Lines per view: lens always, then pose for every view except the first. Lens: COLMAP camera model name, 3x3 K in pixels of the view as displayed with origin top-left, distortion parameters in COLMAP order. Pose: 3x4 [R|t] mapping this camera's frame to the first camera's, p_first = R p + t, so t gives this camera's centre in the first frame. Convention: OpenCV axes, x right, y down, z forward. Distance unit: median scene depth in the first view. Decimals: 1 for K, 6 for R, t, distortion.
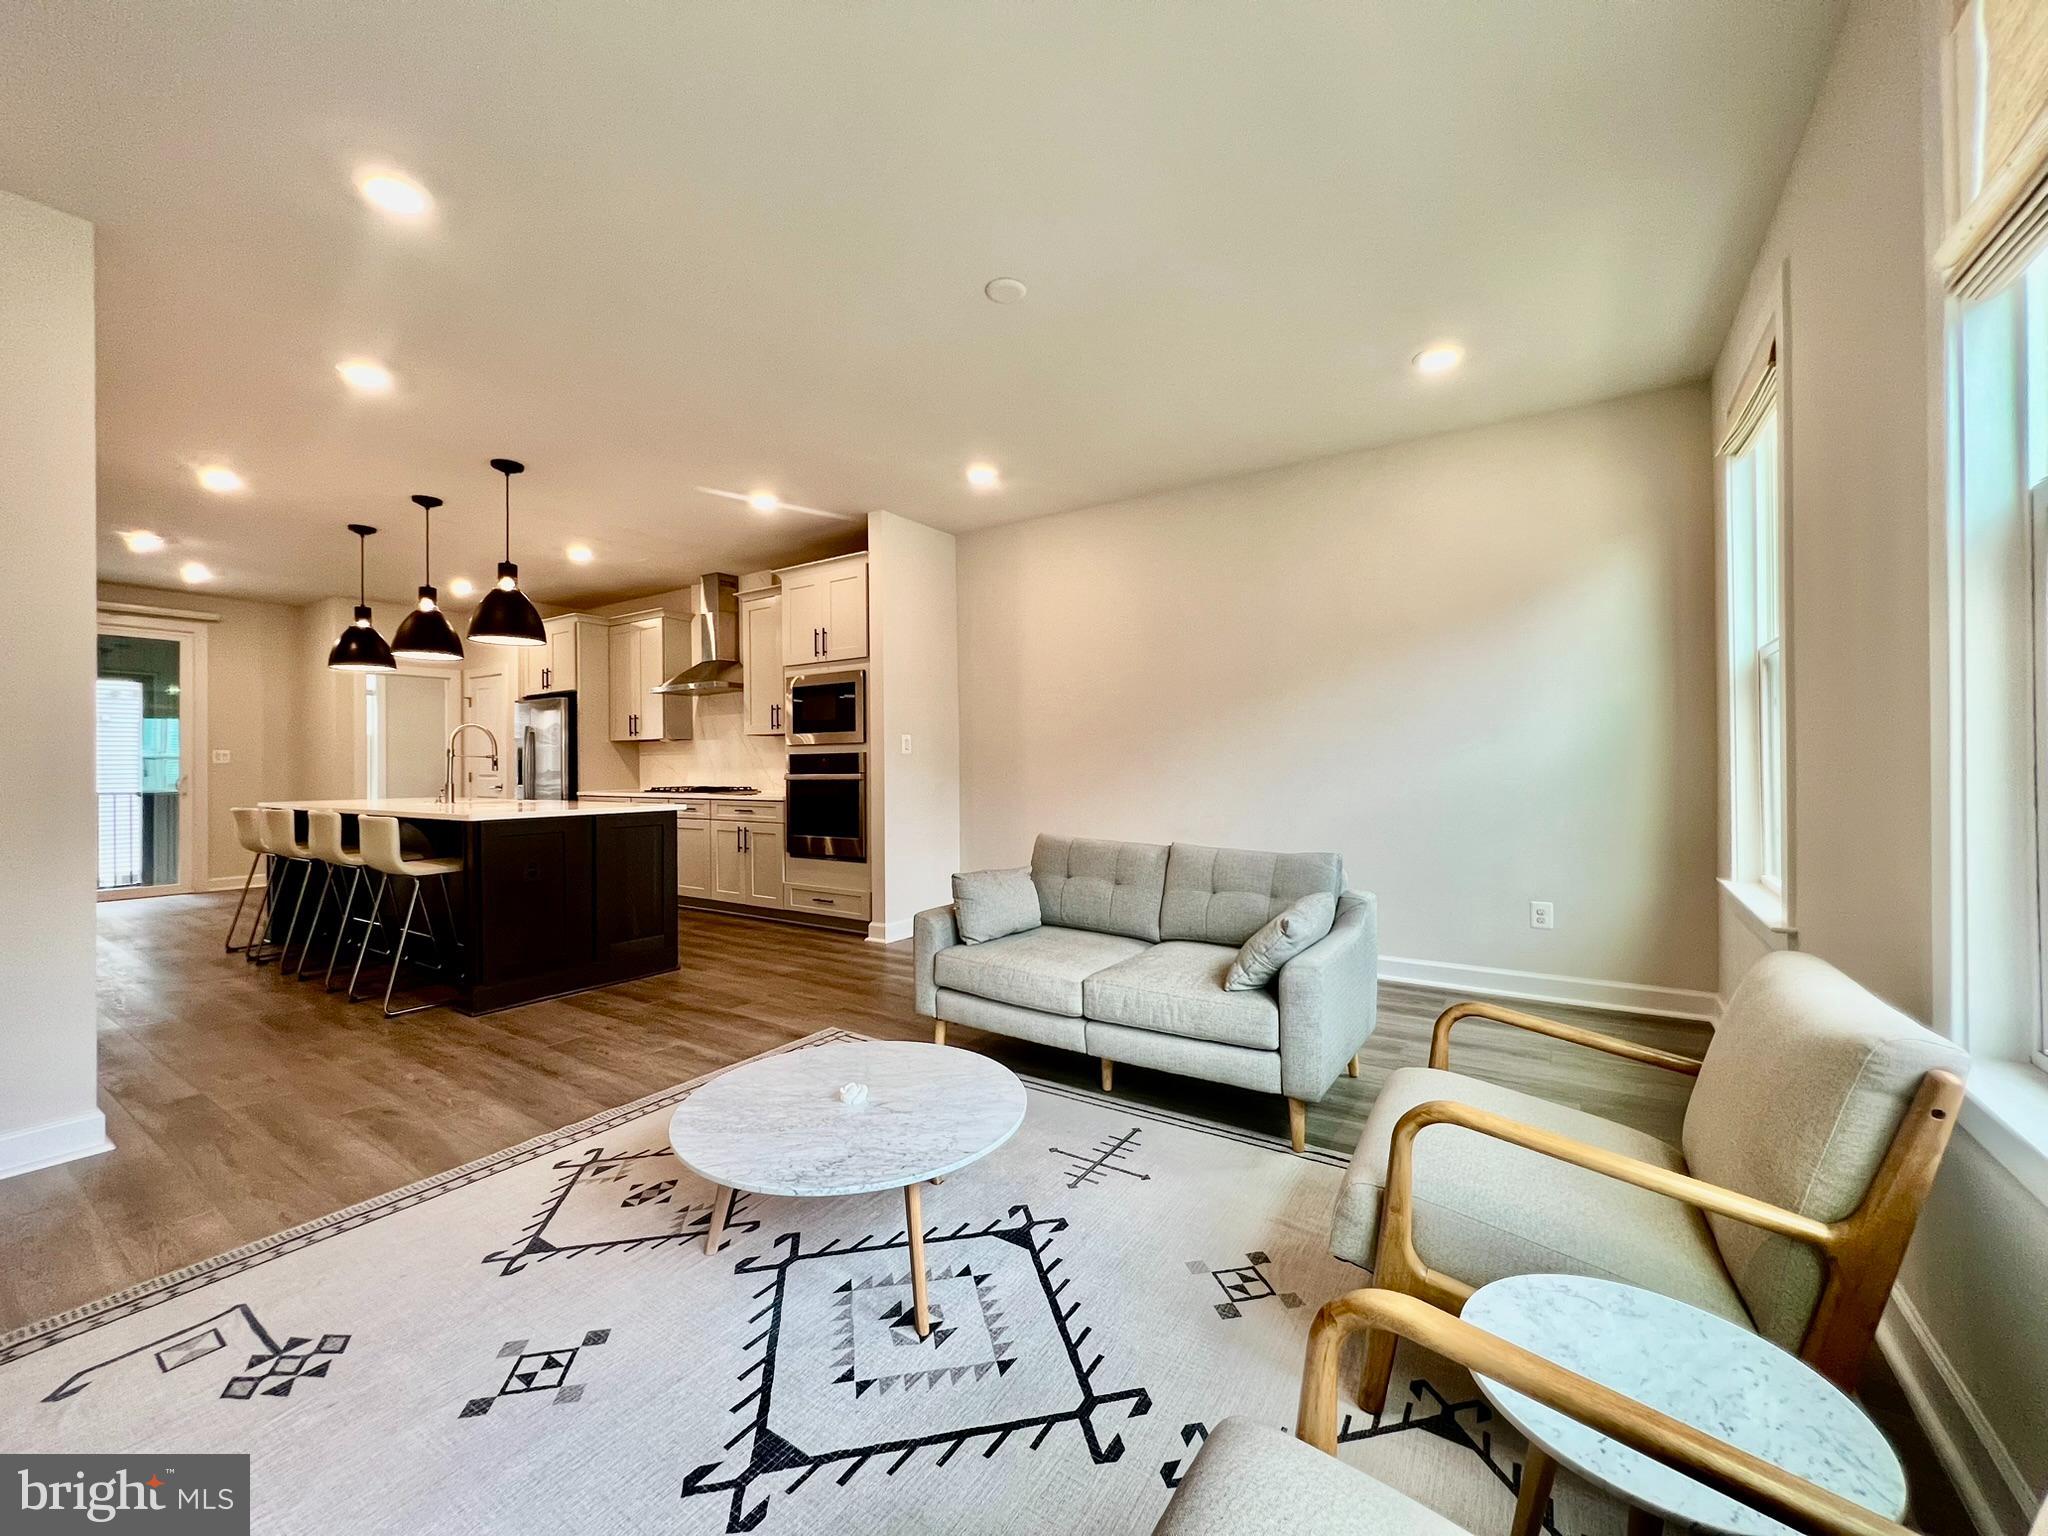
lens RADIAL K [[817.7, 0, 1018.7], [0, 817.7, 758.6], [0, 0, 1]] dist [-0.002876, 0.001052]
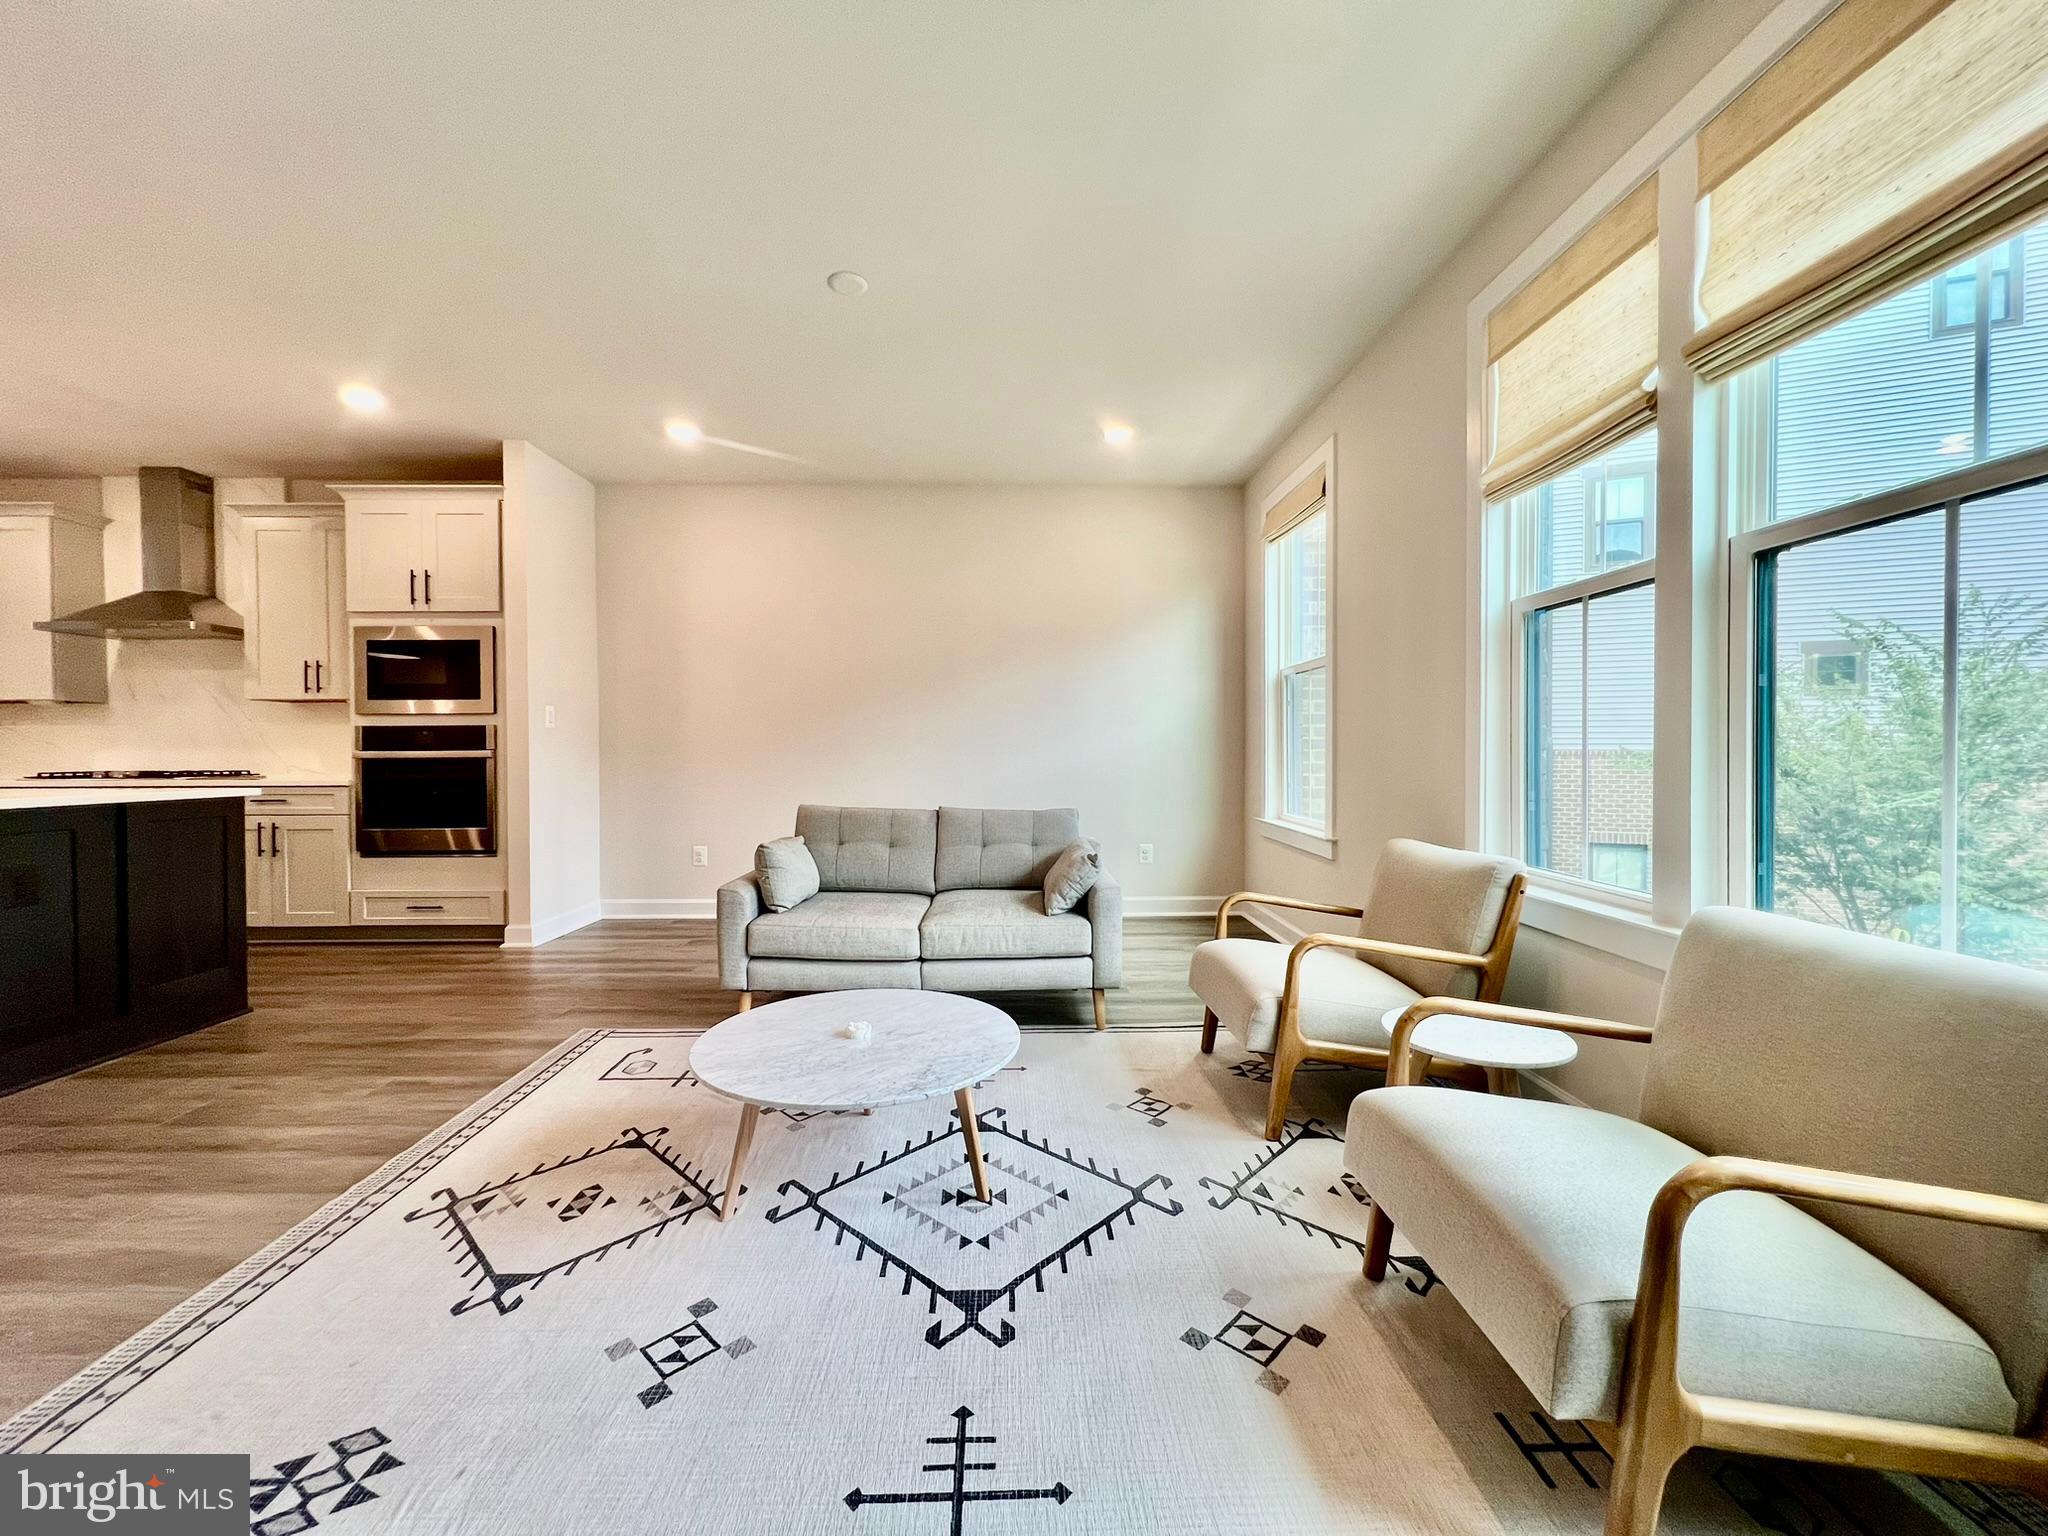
lens RADIAL K [[822.1, 0, 1017.2], [0, 822.1, 758.5], [0, 0, 1]] dist [-0.002931, 0.001176]
pose [[0.818718, 0.001127, 0.574194, -0.397163], [-0.007533, 0.999933, 0.008778, 0.025759], [-0.574146, -0.011512, 0.818672, 0.000915]]
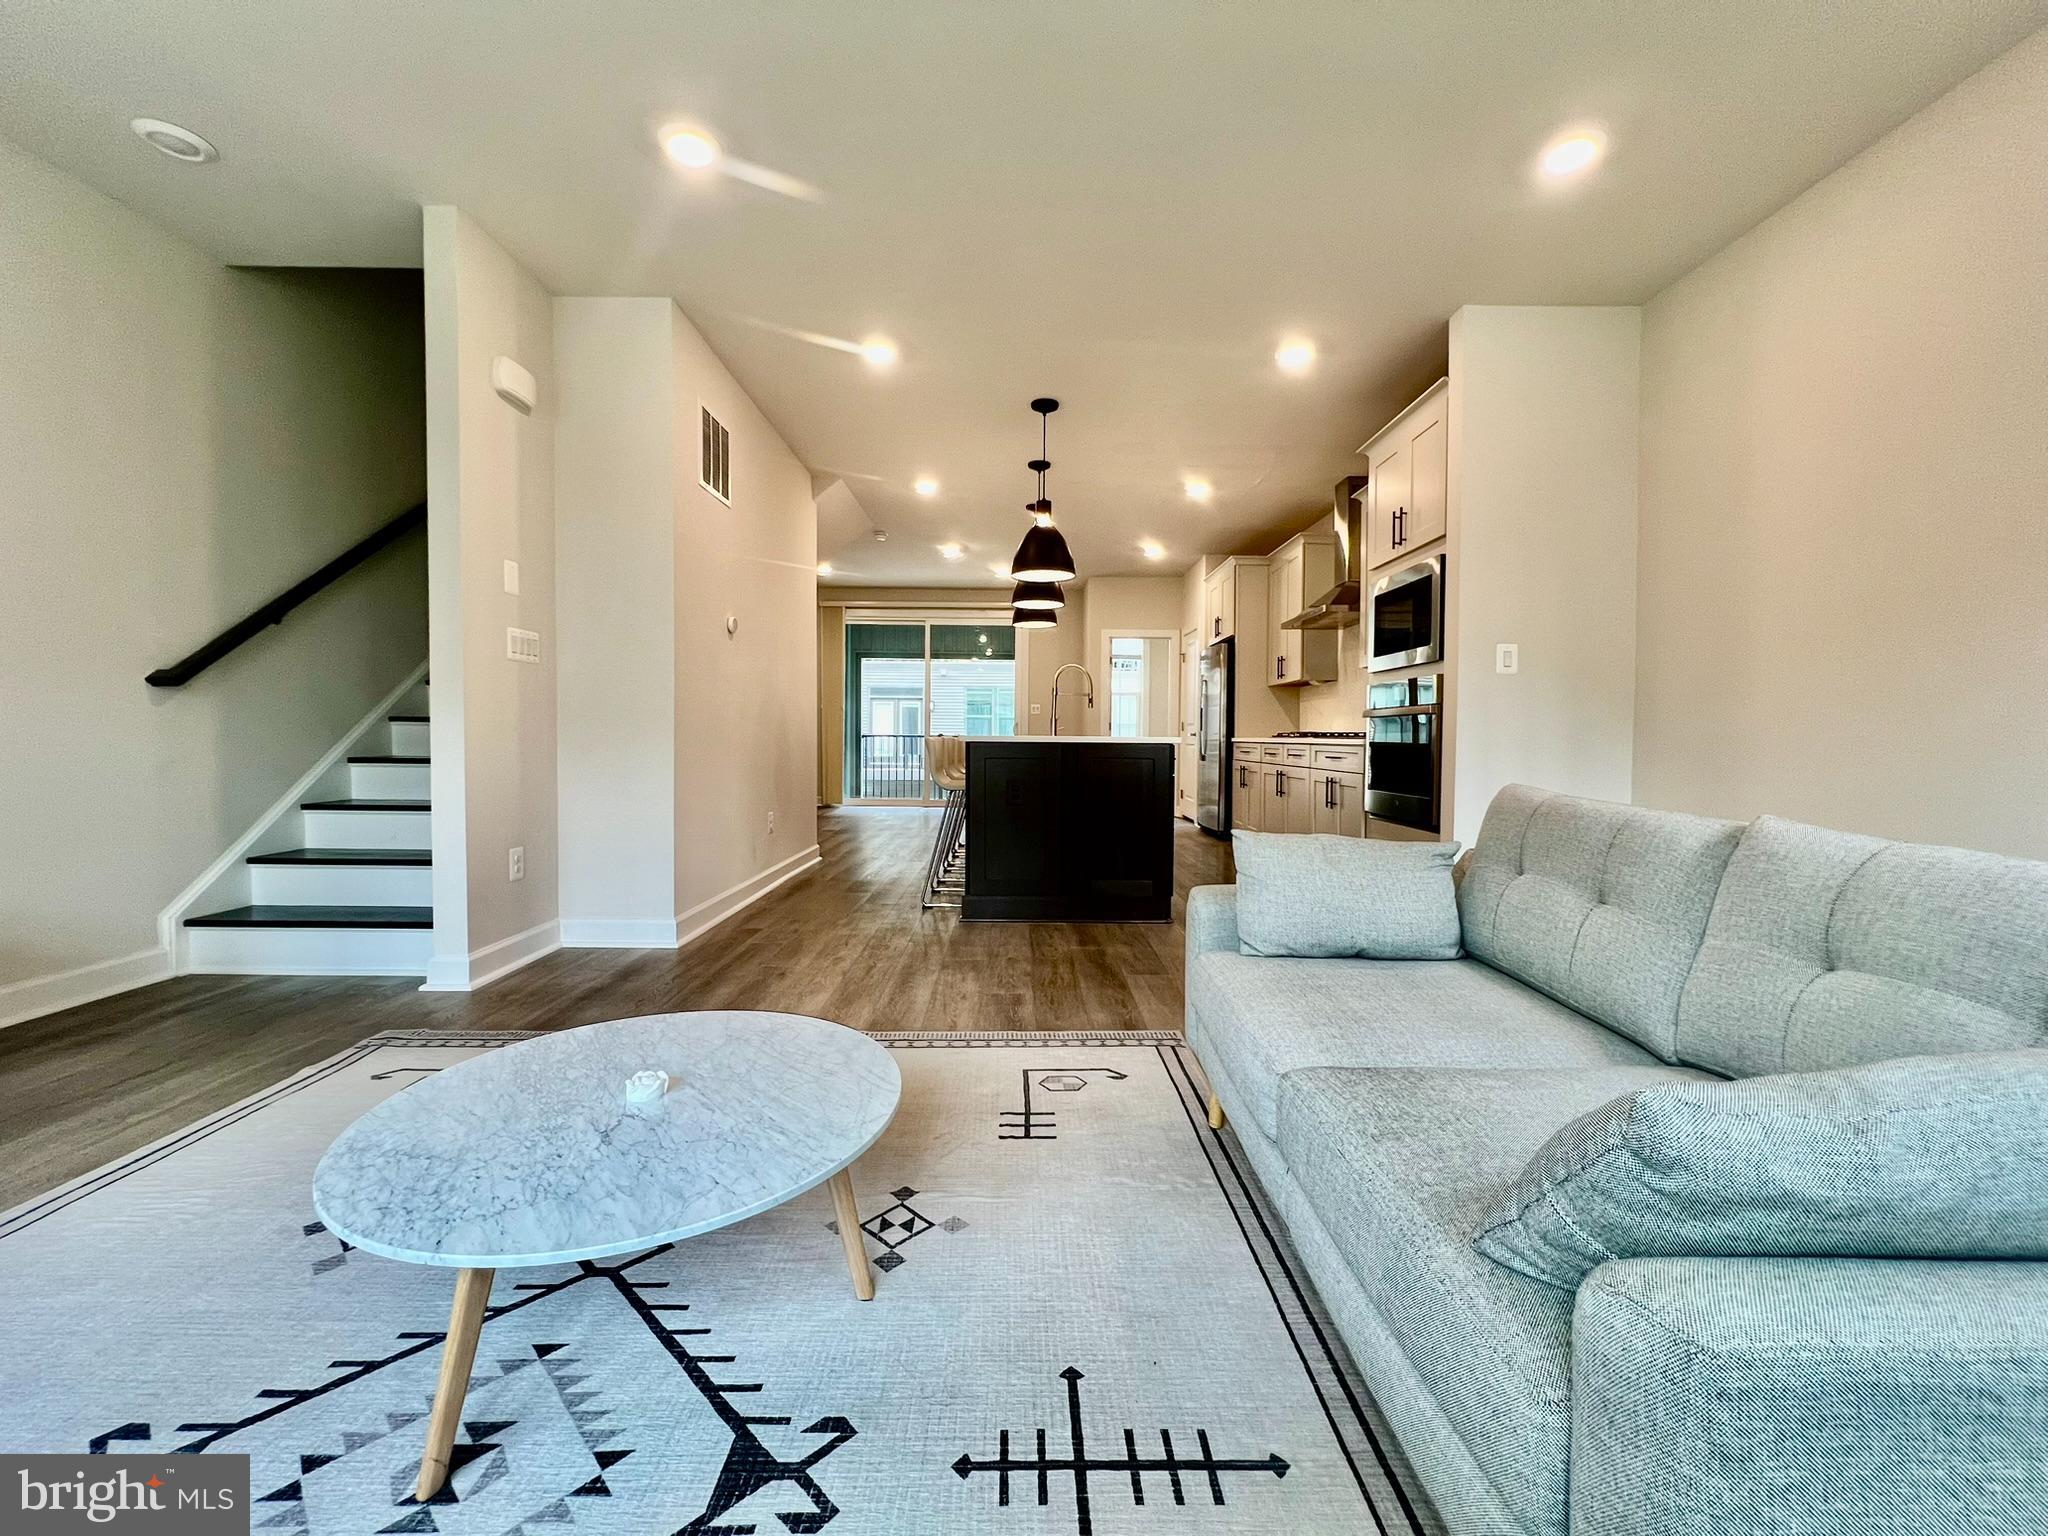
lens RADIAL K [[822.1, 0, 1023.6], [0, 822.1, 759.4], [0, 0, 1]] dist [-0.002931, 0.001176]
pose [[0.564335, 0.035663, -0.824775, 0.320931], [-0.006359, 0.999225, 0.038856, 0.067575], [0.825521, -0.016683, 0.564124, 0.535064]]
